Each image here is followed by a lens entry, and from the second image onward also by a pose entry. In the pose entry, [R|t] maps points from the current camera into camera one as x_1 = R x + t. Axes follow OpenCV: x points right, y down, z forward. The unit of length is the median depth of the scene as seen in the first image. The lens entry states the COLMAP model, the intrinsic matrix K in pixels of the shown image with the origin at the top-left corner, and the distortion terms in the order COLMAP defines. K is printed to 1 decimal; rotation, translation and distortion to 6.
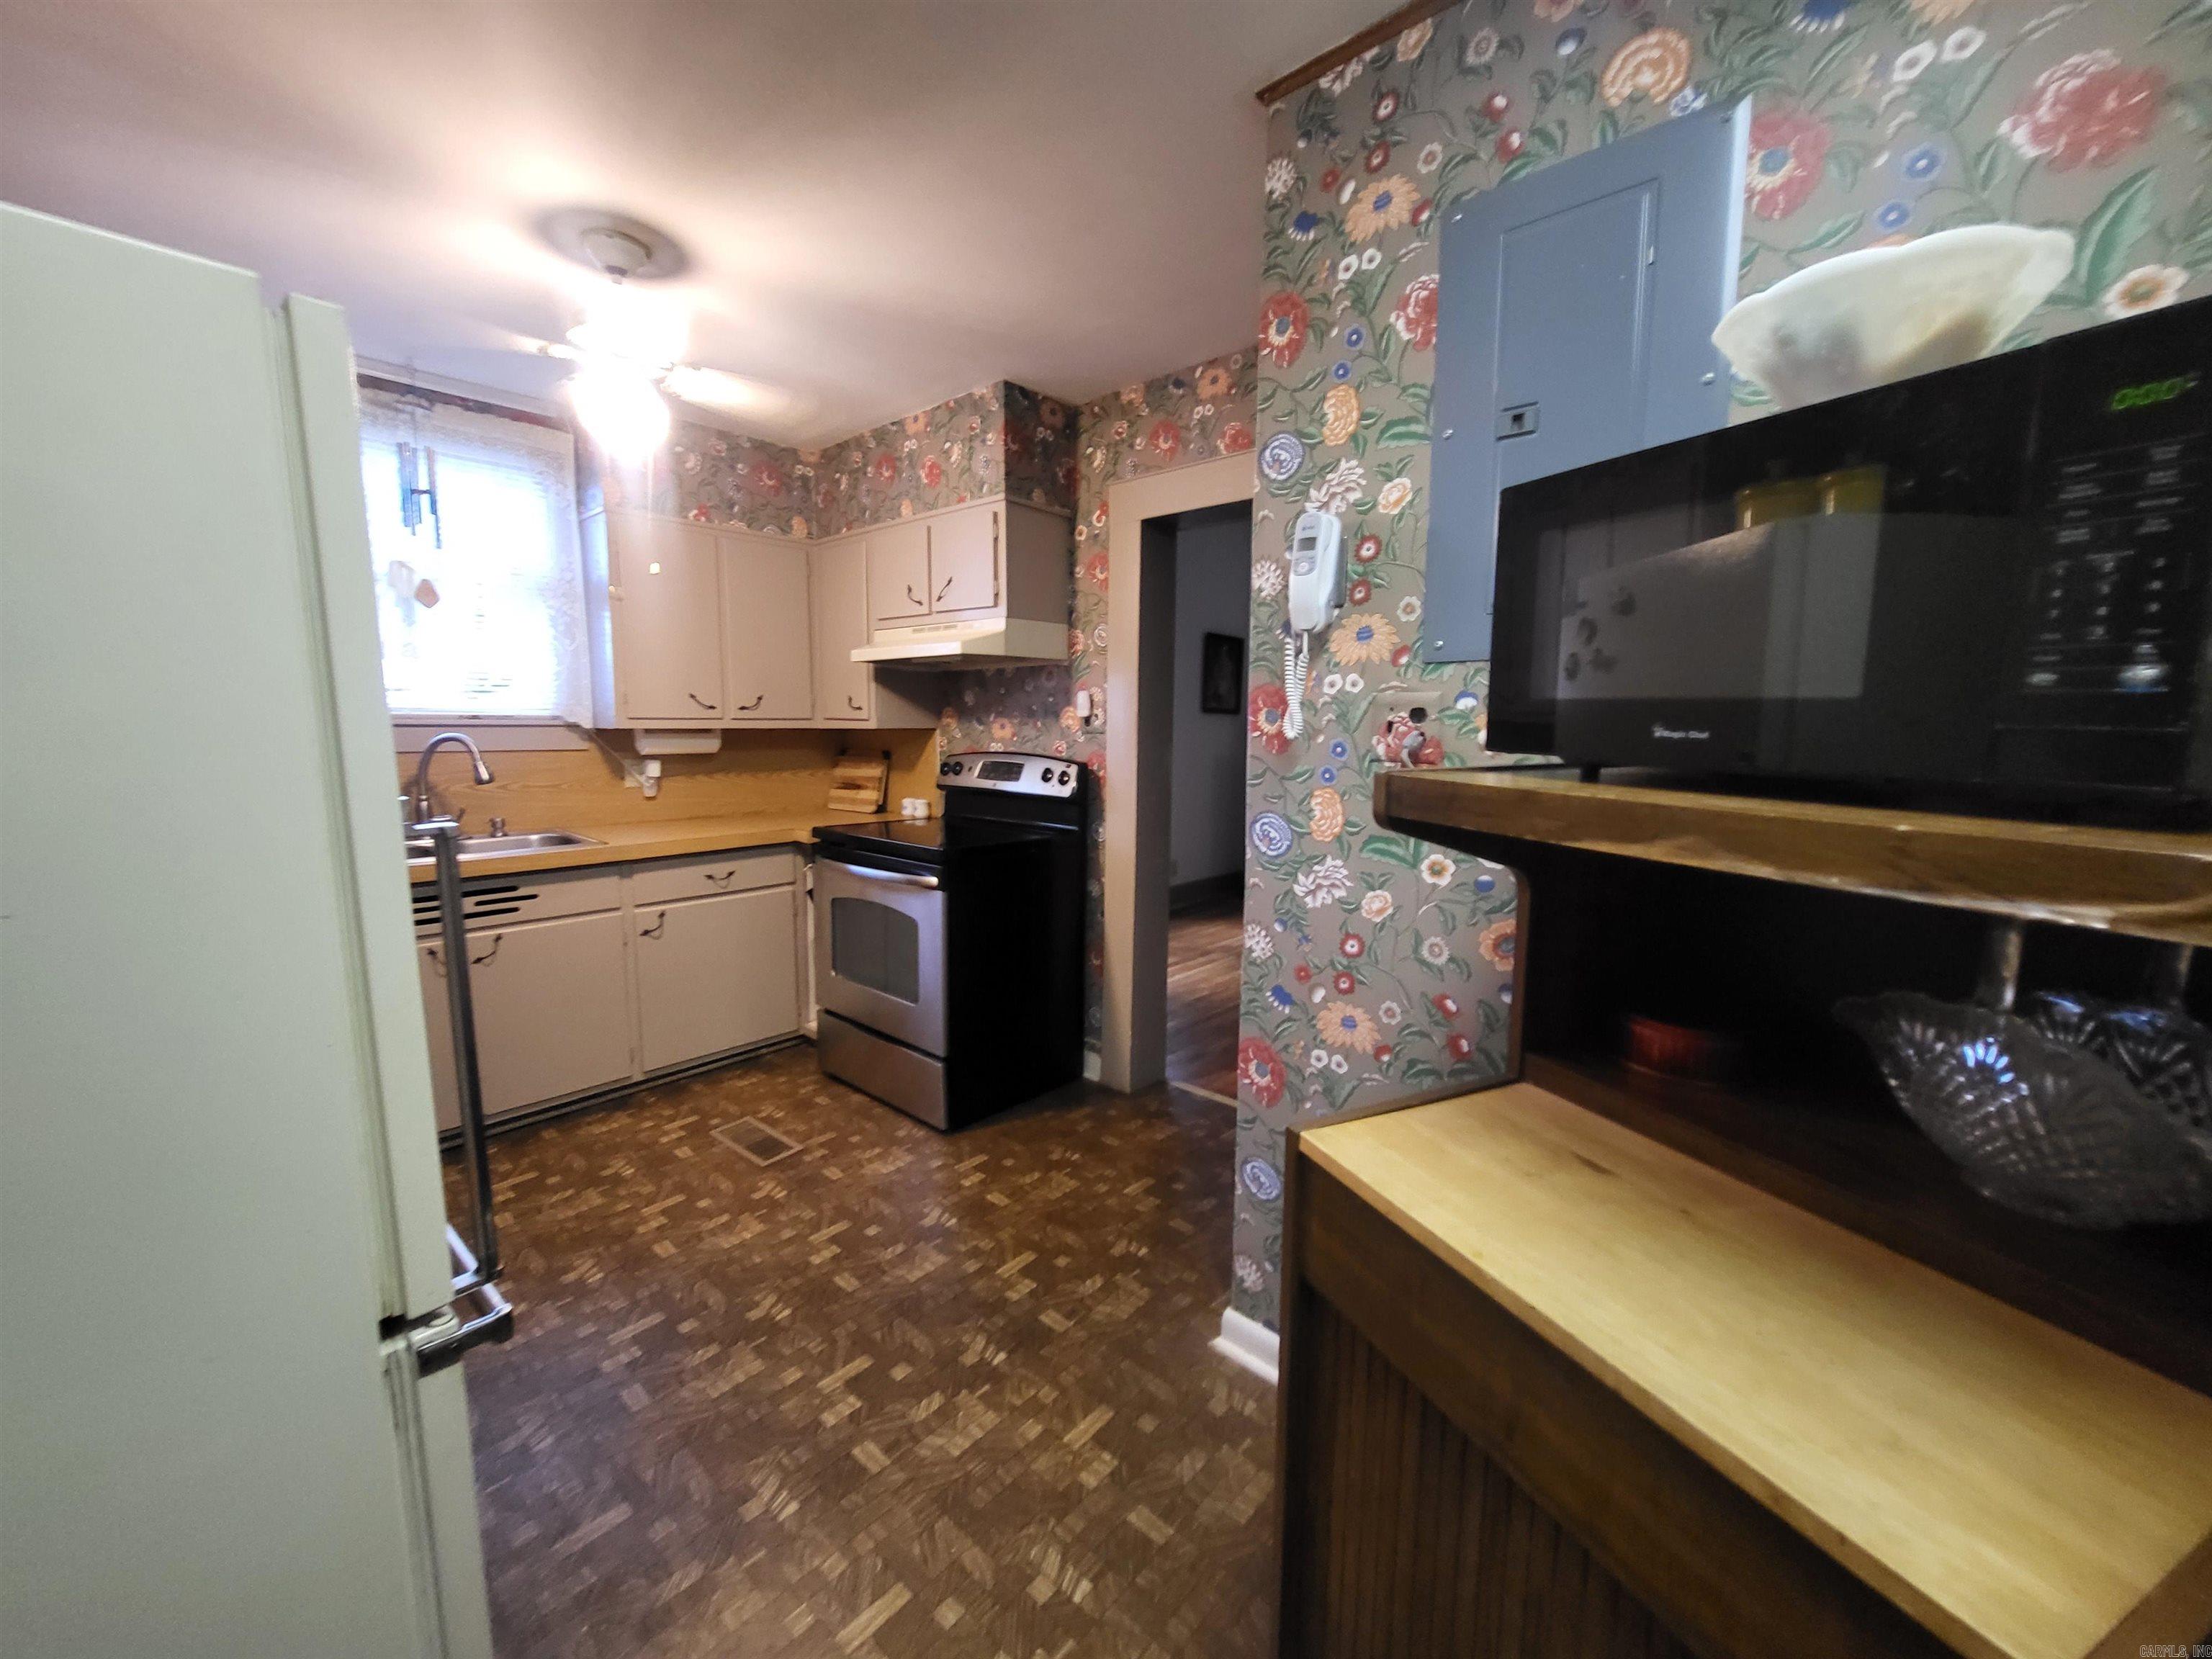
lens RADIAL K [[868.0, 0, 1125.9], [0, 868.0, 824.2], [0, 0, 1]] dist [0.001022, -0.001269]
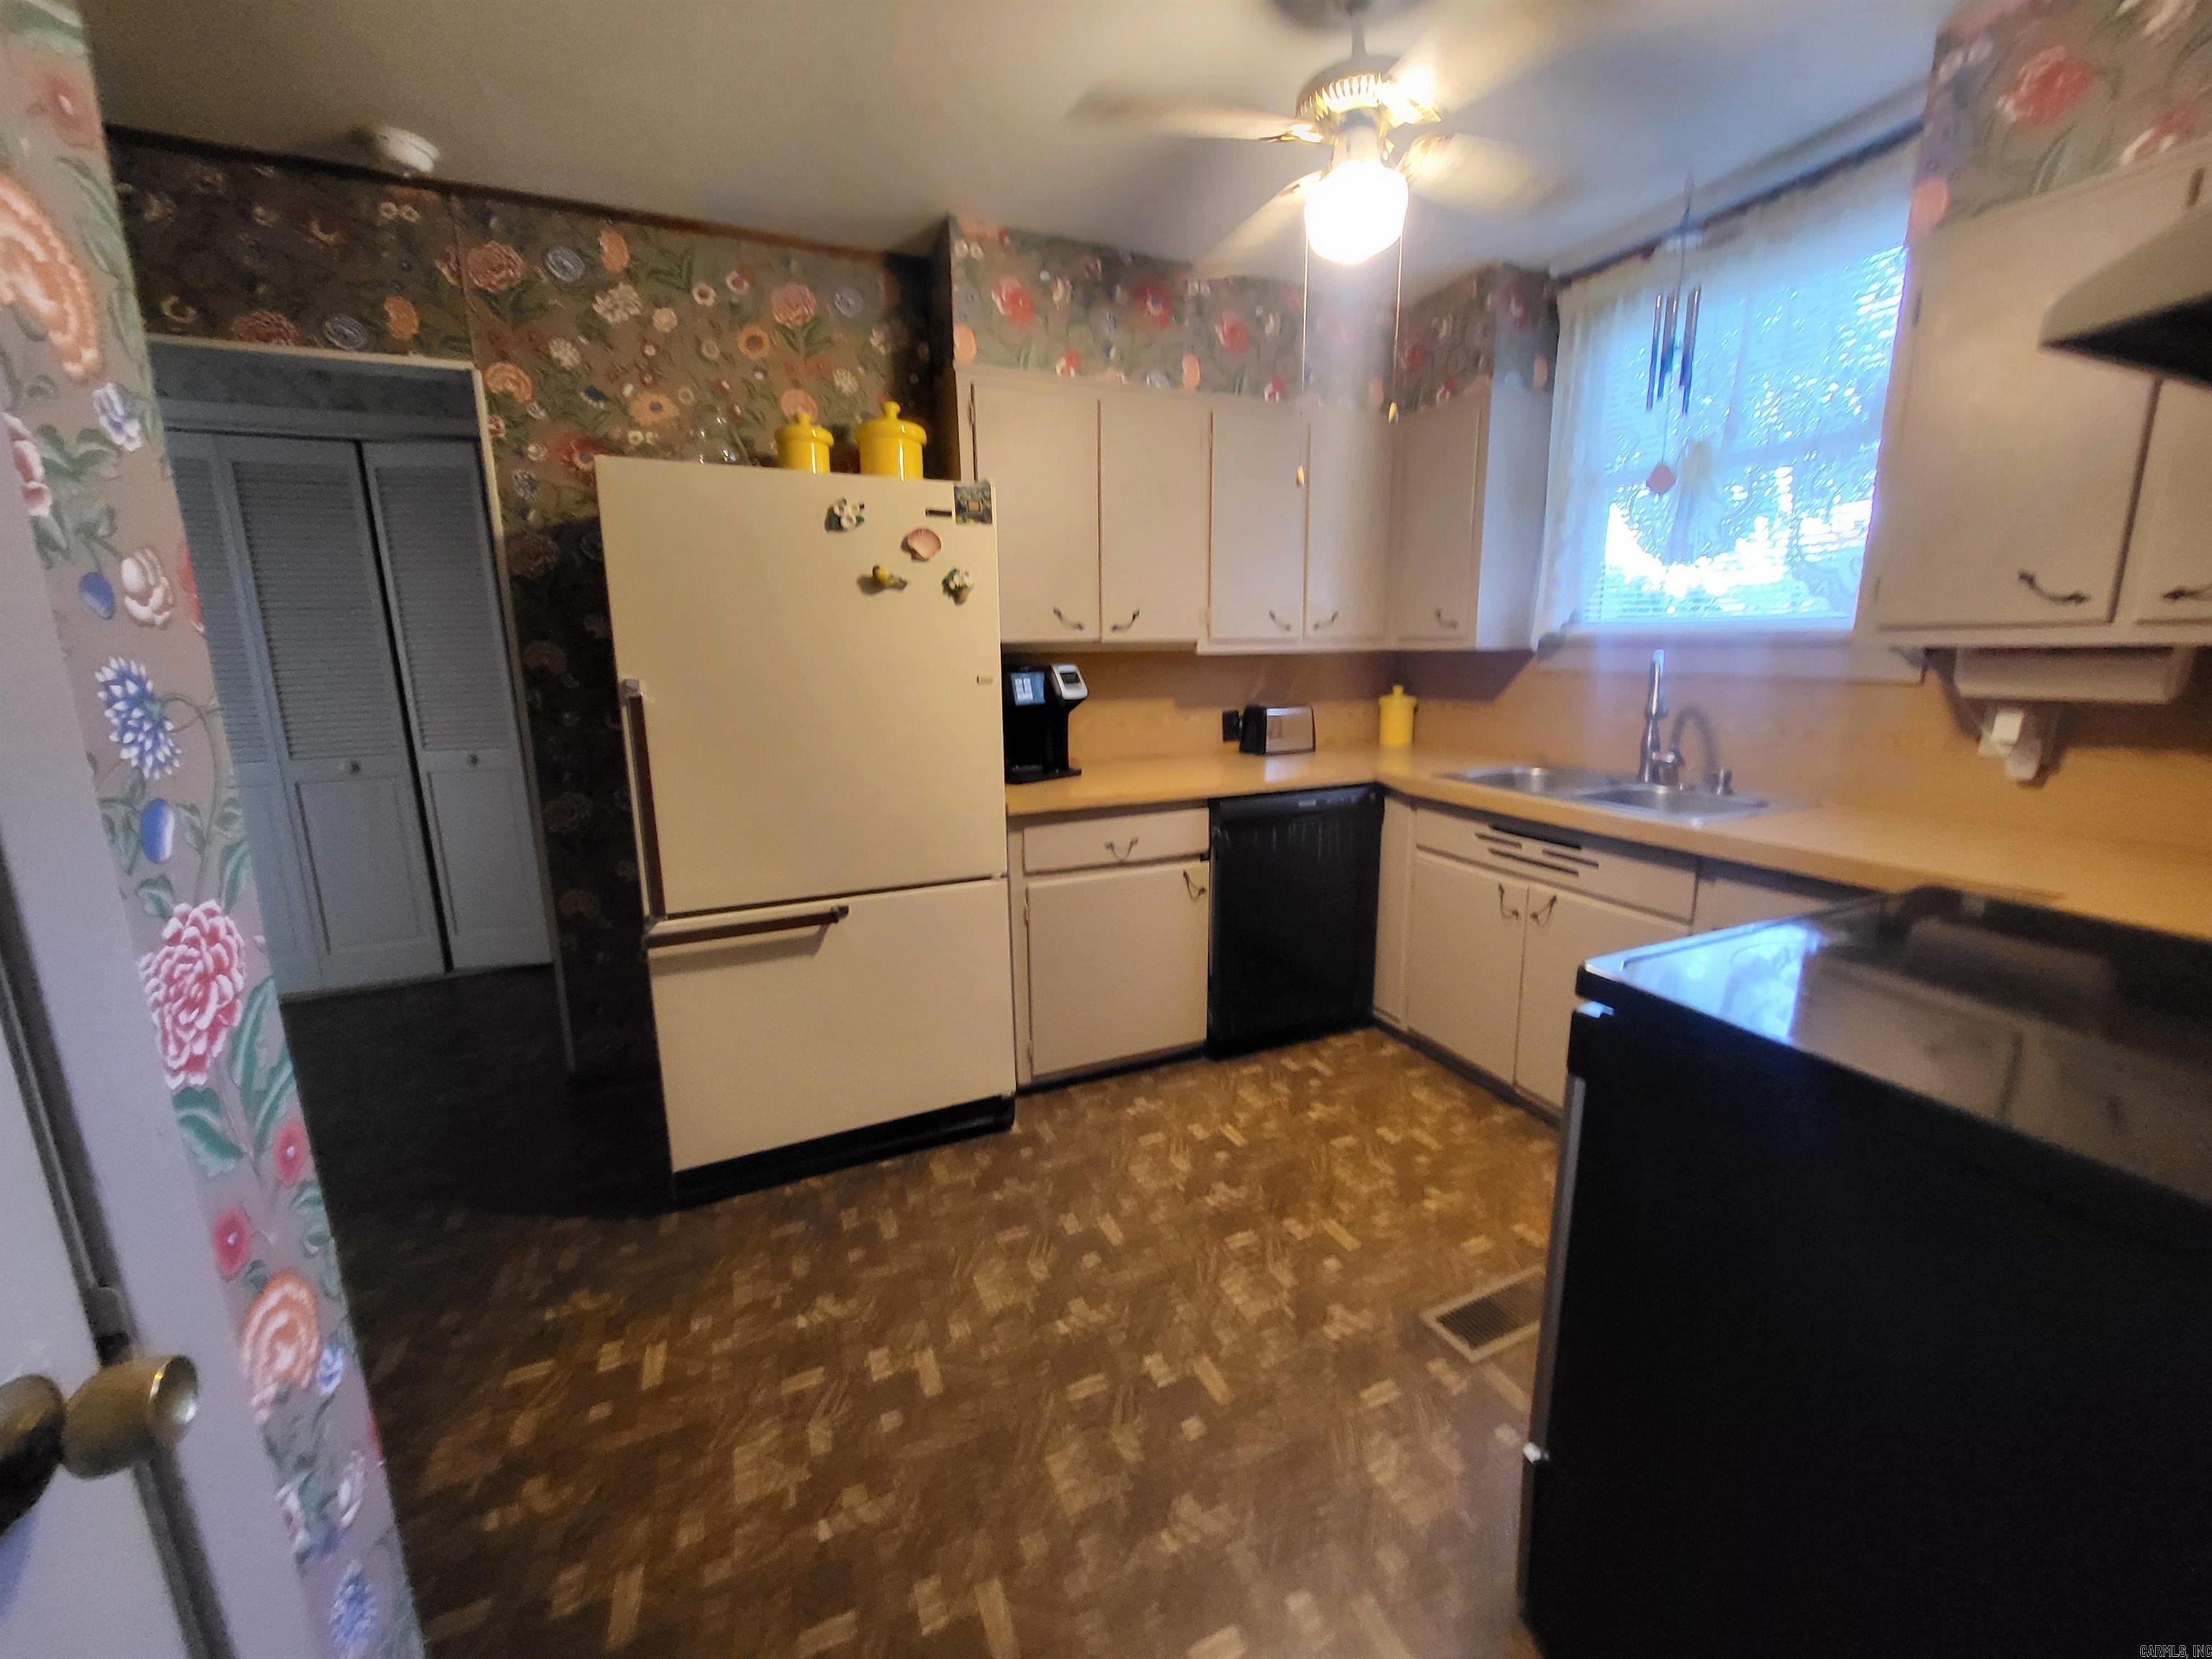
lens RADIAL K [[868.0, 0, 1108.8], [0, 868.0, 809.6], [0, 0, 1]] dist [0.001022, -0.001269]
pose [[-0.428522, 0.162907, -0.888724, 0.175659], [-0.098199, 0.969388, 0.225042, -0.089408], [0.898179, 0.183707, -0.399407, 0.830386]]
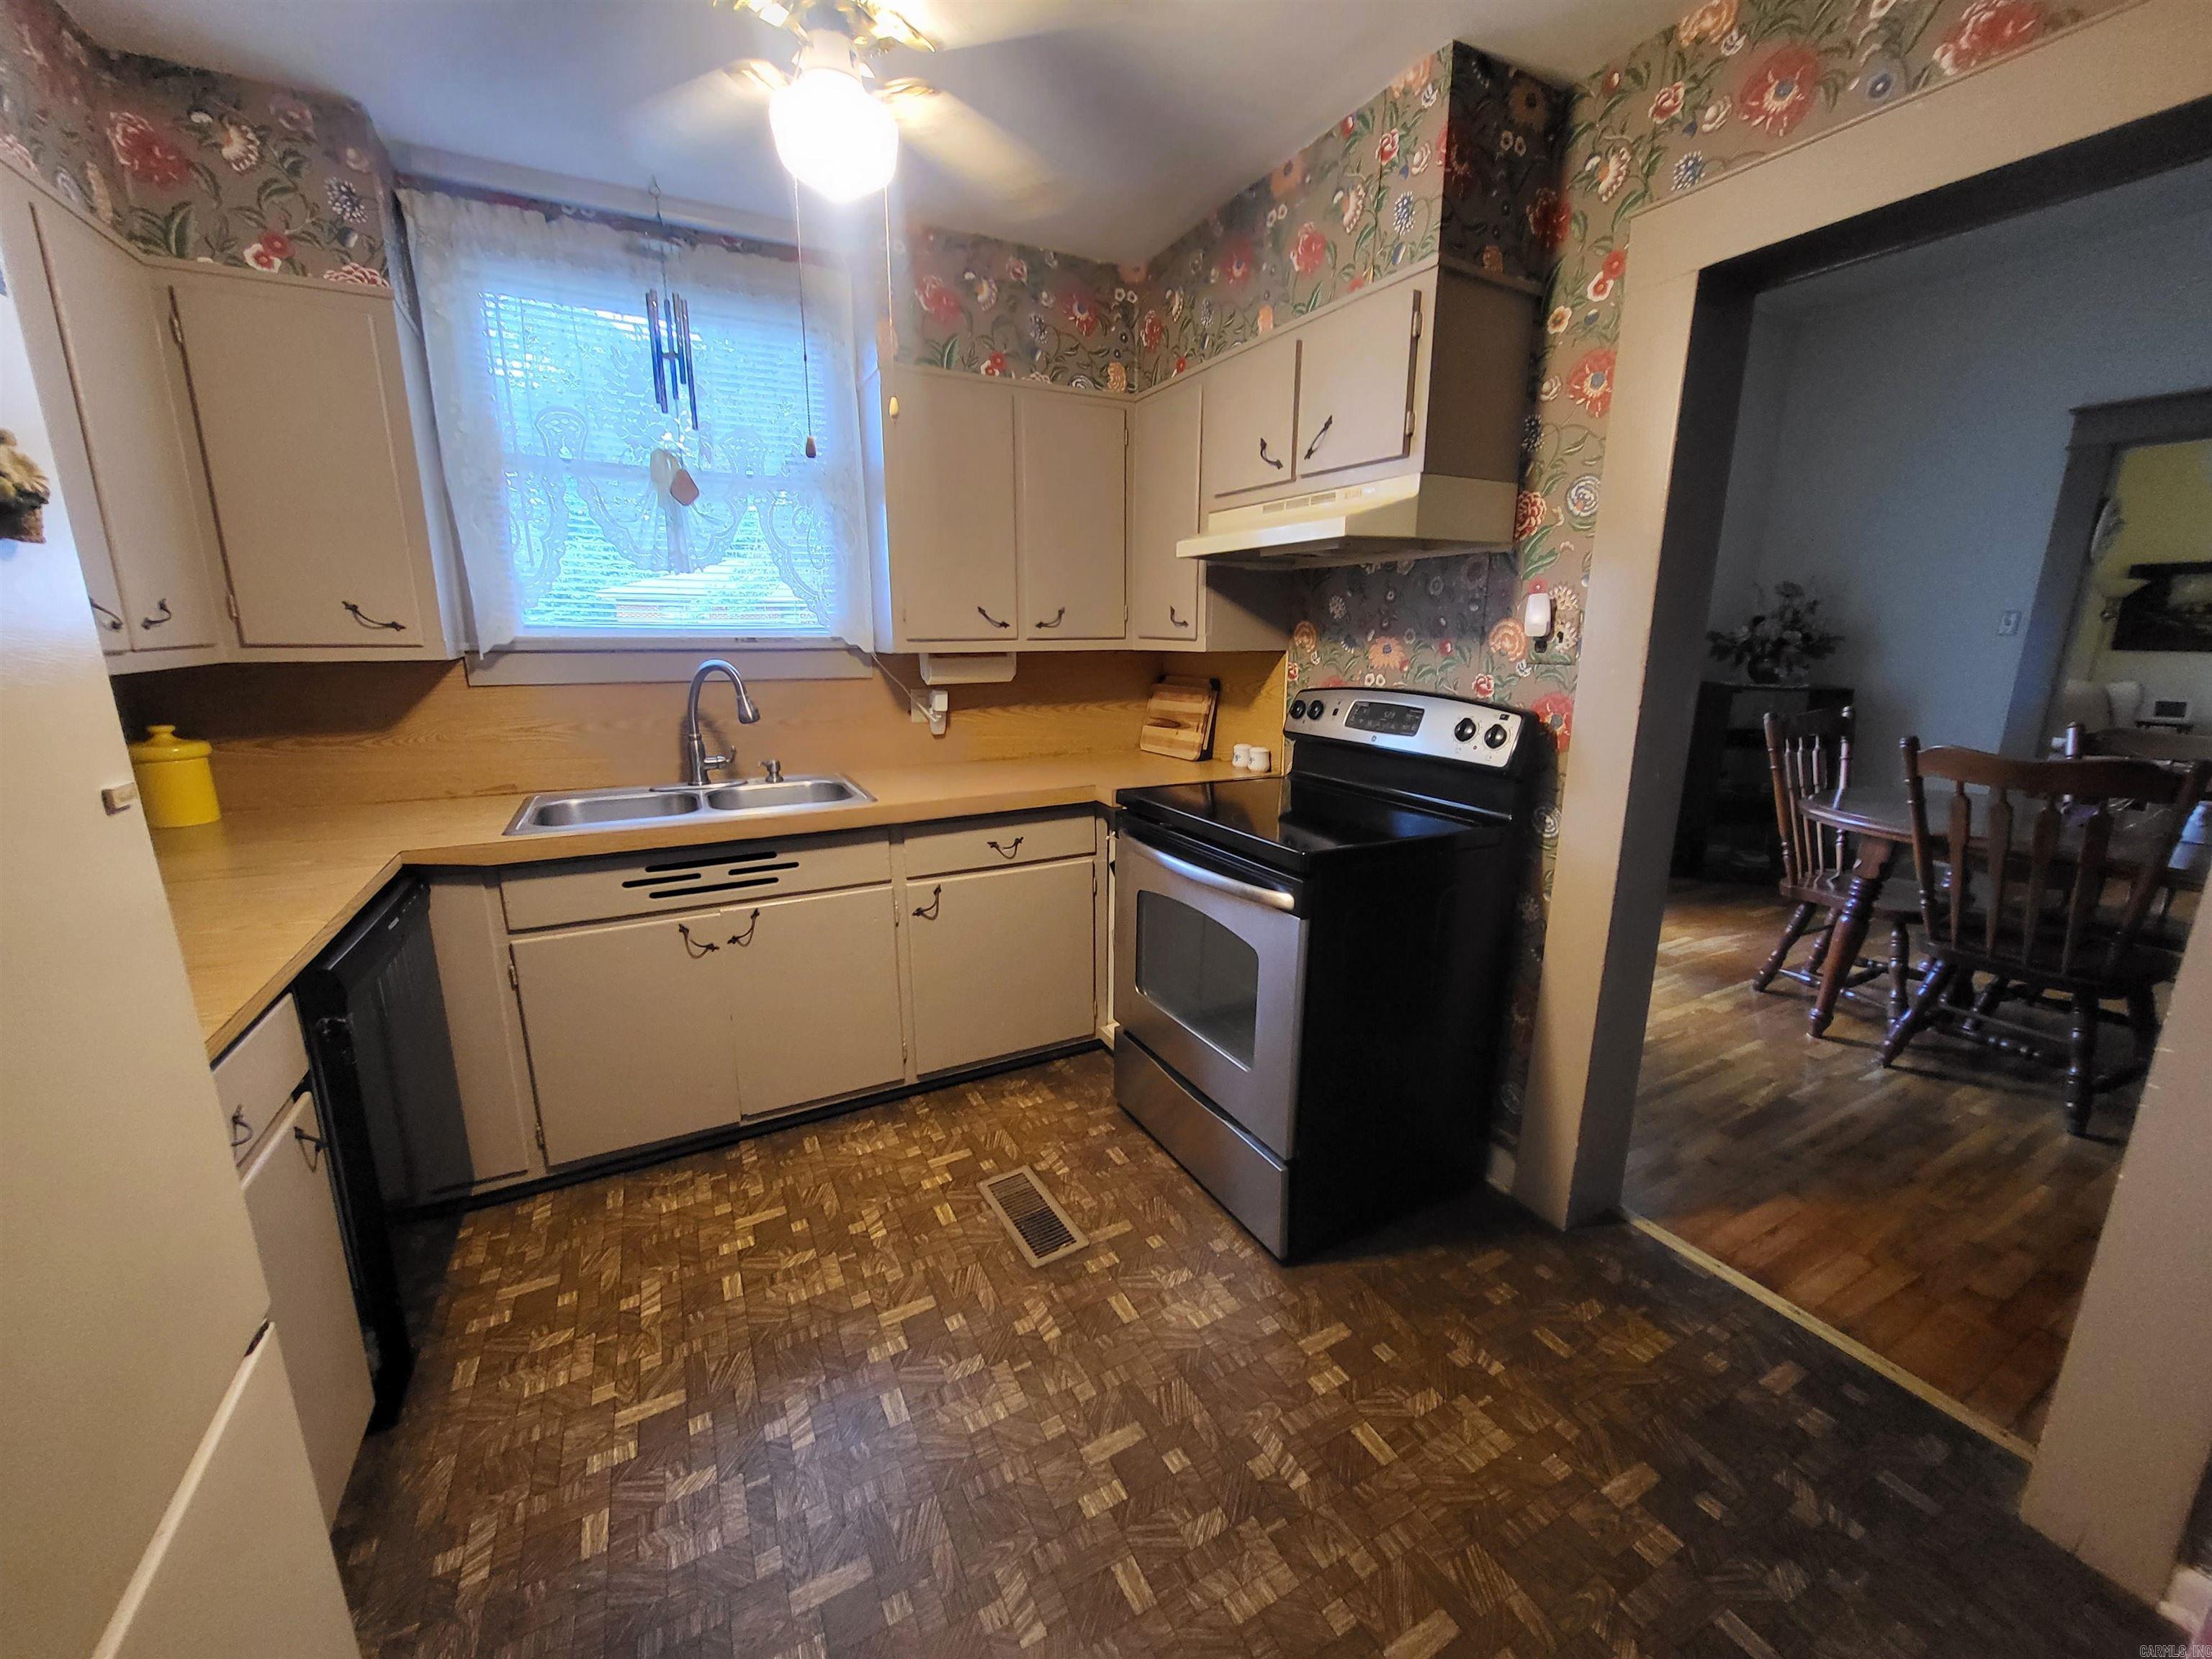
lens RADIAL K [[868.0, 0, 1121.5], [0, 868.0, 821.1], [0, 0, 1]] dist [0.001022, -0.001269]
pose [[0.936262, 0.069110, -0.344438, -0.105020], [-0.034304, 0.993759, 0.106147, -0.050049], [0.349624, -0.087566, 0.932789, 0.319890]]
